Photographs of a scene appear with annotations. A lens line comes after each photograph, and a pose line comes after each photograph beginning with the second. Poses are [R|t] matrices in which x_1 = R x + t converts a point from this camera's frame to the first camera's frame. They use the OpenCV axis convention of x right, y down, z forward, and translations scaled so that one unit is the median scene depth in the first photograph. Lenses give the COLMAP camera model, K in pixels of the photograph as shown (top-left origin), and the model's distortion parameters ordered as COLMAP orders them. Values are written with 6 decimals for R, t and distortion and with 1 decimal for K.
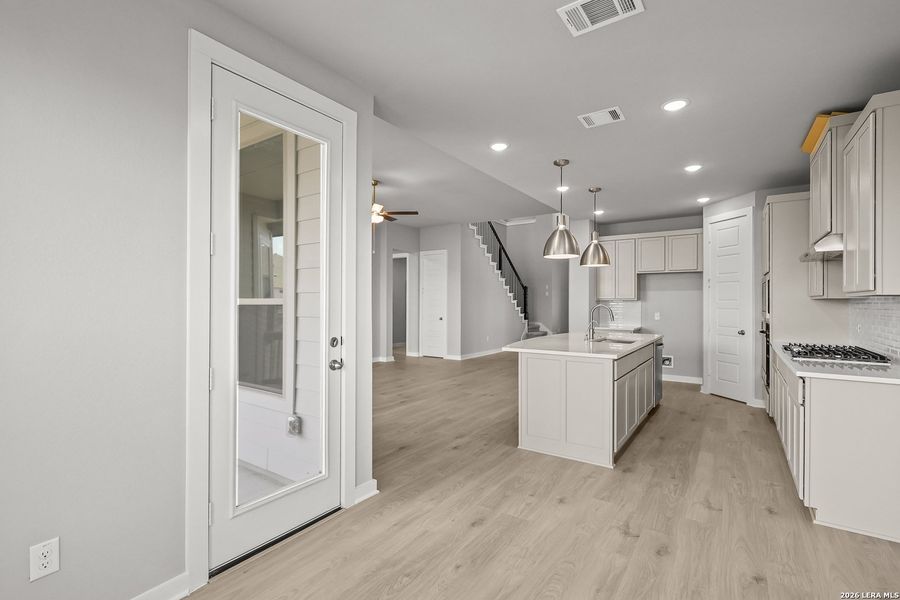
lens RADIAL K [[419.5, 0, 449.4], [0, 419.5, 302.9], [0, 0, 1]] dist [-0.001805, -0.000053]
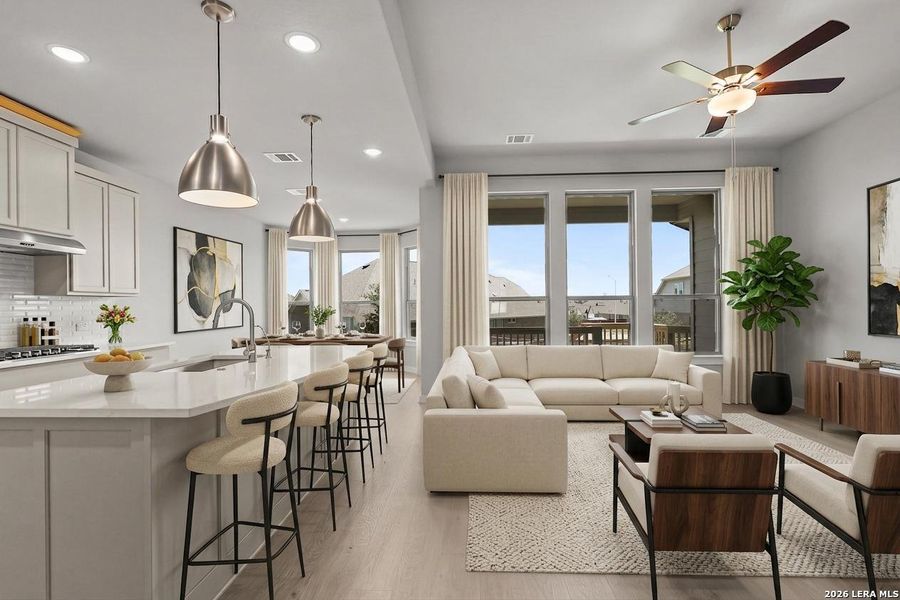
lens RADIAL K [[415.5, 0, 451.3], [0, 415.5, 301.2], [0, 0, 1]] dist [-0.000733, -0.000160]
pose [[-0.850756, 0.002057, -0.525557, 0.203492], [0.009147, 0.999899, -0.010894, 0.007925], [0.525482, -0.014076, -0.850688, 0.804445]]
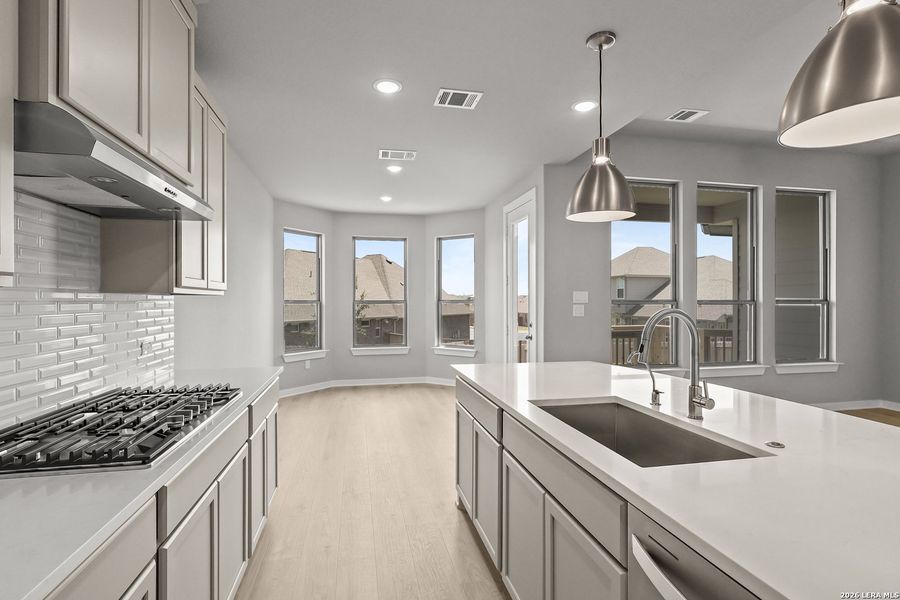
lens RADIAL K [[429.5, 0, 450.0], [0, 429.5, 300.0], [0, 0, 1]] dist [0.000095, -0.000012]
pose [[-0.694056, -0.004256, -0.719908, 0.354420], [-0.000568, 0.999985, -0.005364, -0.000447], [0.719920, -0.003314, -0.694049, 0.555351]]
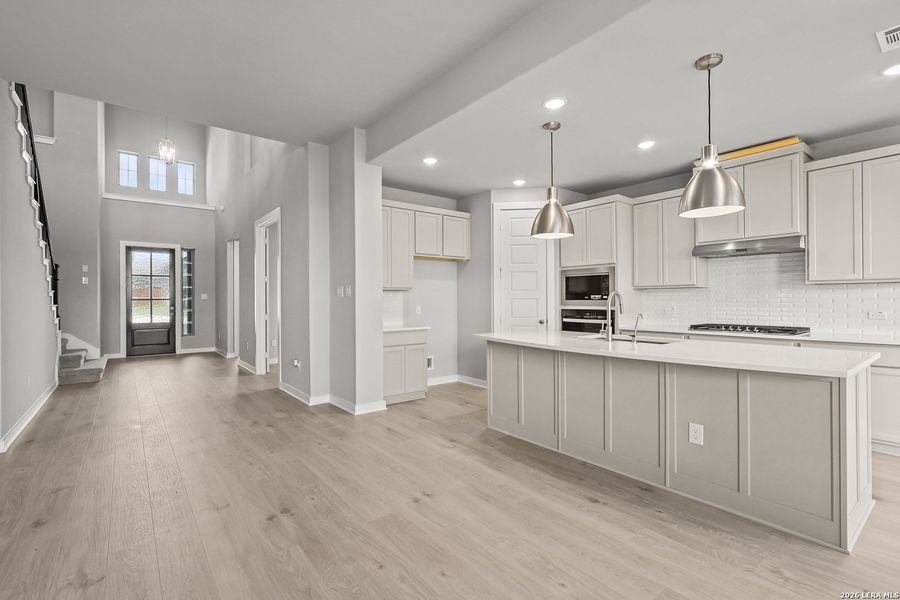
lens RADIAL K [[414.9, 0, 446.1], [0, 414.9, 298.5], [0, 0, 1]] dist [-0.002019, 0.000237]
pose [[0.306498, -0.002621, 0.951868, -0.196660], [0.006525, 0.999979, 0.000653, 0.006785], [-0.951849, 0.006011, 0.306509, 0.529860]]
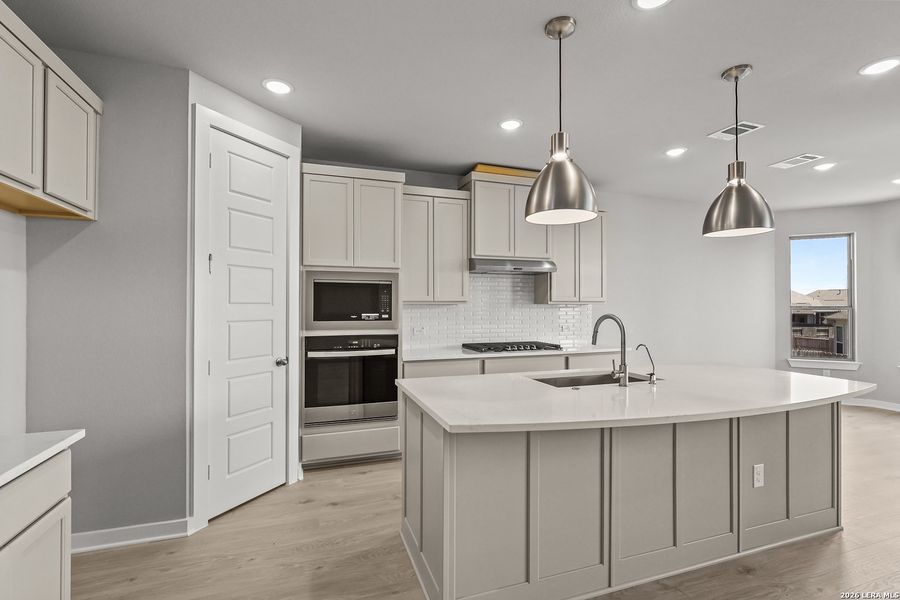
lens RADIAL K [[415.5, 0, 451.3], [0, 415.5, 301.2], [0, 0, 1]] dist [-0.000733, -0.000160]
pose [[-0.805889, 0.002085, 0.592063, 0.108891], [-0.003161, 0.999964, -0.007823, -0.003950], [-0.592058, -0.008176, -0.805854, 0.761508]]
